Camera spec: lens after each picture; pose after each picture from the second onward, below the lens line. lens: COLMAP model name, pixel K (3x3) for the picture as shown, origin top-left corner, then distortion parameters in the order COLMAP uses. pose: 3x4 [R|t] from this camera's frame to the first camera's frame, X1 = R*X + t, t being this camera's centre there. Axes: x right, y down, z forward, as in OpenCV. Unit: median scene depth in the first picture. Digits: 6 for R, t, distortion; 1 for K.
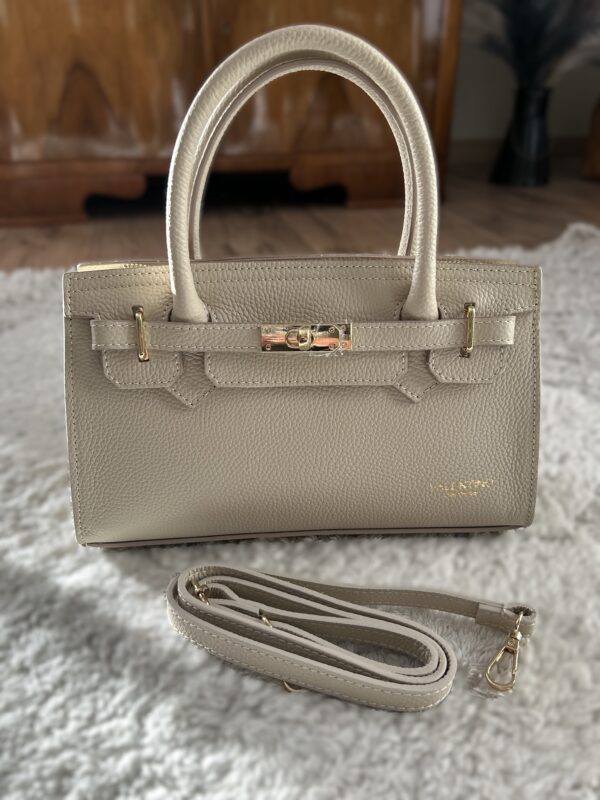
lens RADIAL K [[635.3, 0, 285.9], [0, 635.3, 397.5], [0, 0, 1]] dist [0.001625, -0.000514]
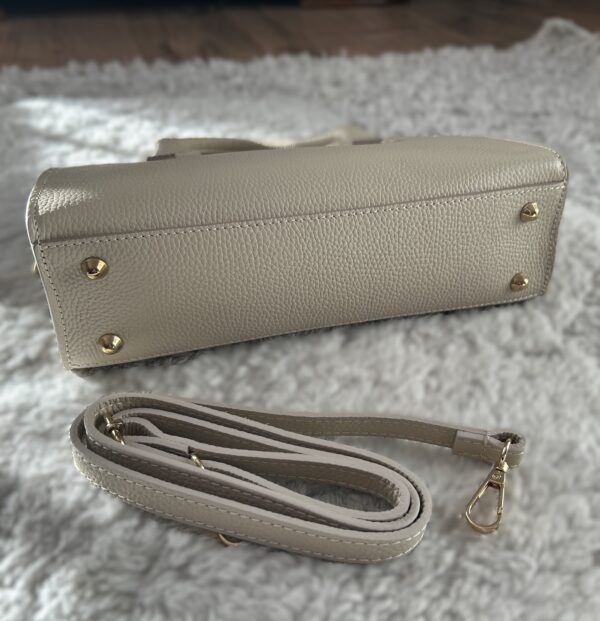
lens RADIAL K [[652.6, 0, 288.1], [0, 652.6, 309.9], [0, 0, 1]] dist [0.036303, -0.095757]
pose [[0.997484, -0.021771, 0.067459, 0.031280], [0.013263, 0.992181, 0.124099, 0.060573], [-0.069634, -0.122892, 0.989974, 0.193892]]
